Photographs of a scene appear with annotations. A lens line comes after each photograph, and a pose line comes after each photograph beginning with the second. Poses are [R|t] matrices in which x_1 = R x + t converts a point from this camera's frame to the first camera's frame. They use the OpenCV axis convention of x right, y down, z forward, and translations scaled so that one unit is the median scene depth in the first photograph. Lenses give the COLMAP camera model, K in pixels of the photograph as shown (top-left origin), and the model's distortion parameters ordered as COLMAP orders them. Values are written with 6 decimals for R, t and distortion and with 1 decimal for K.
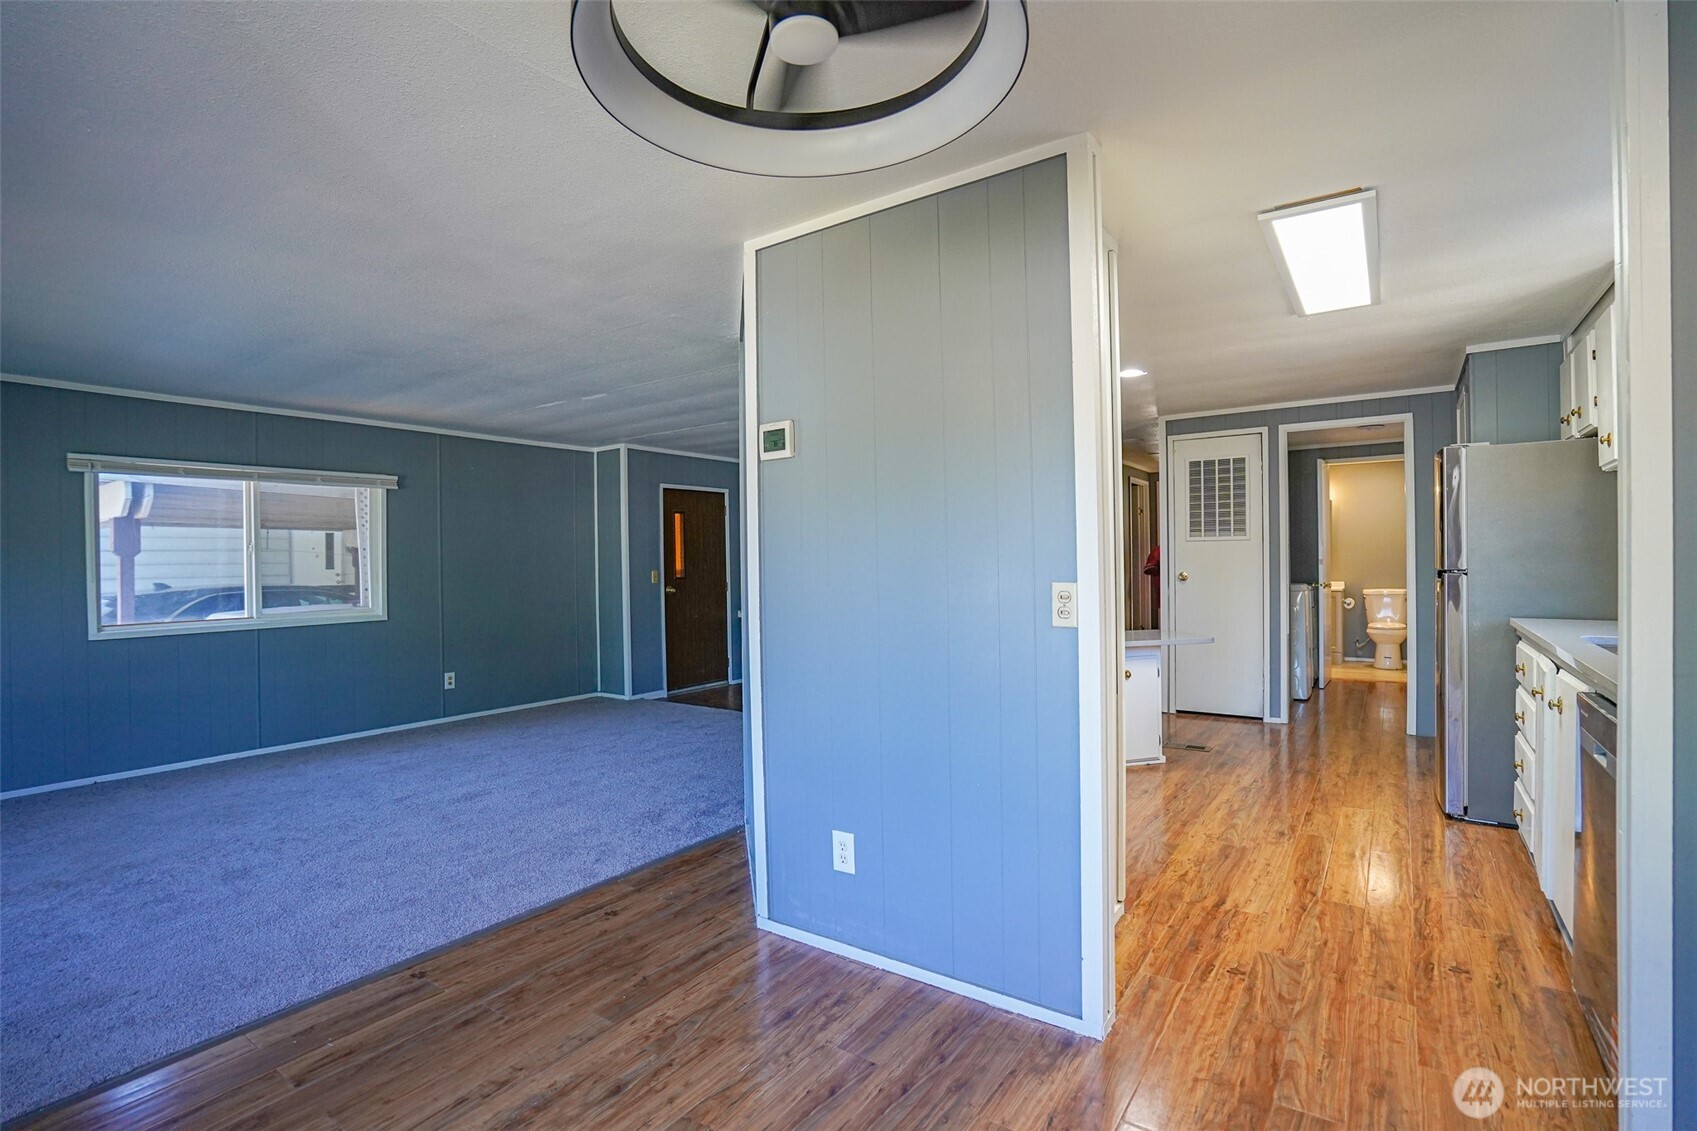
lens RADIAL K [[788.0, 0, 854.0], [0, 788.0, 570.8], [0, 0, 1]] dist [-0.016977, 0.000042]
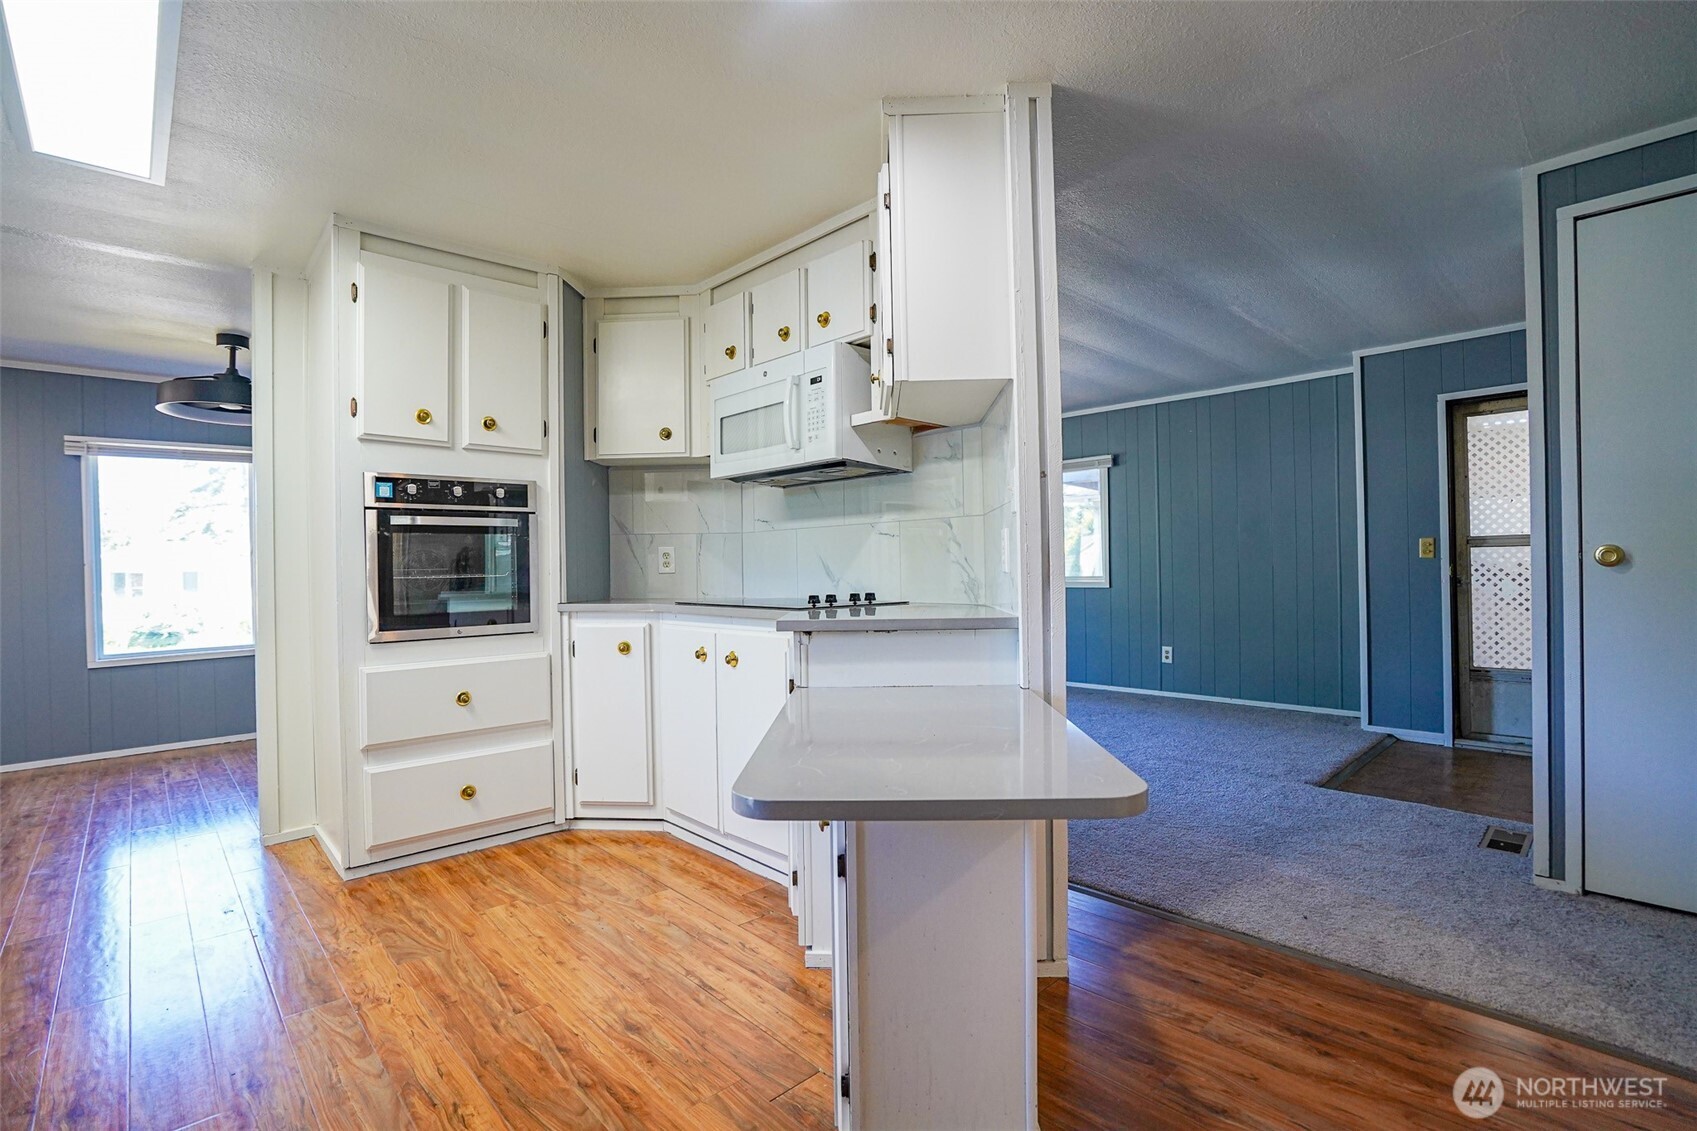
lens RADIAL K [[788.0, 0, 854.0], [0, 788.0, 570.8], [0, 0, 1]] dist [-0.016977, 0.000042]
pose [[-0.210948, 0.026838, -0.977129, 0.559477], [-0.000178, 0.999622, 0.027494, 0.009331], [0.977497, 0.005974, -0.210863, 0.883854]]
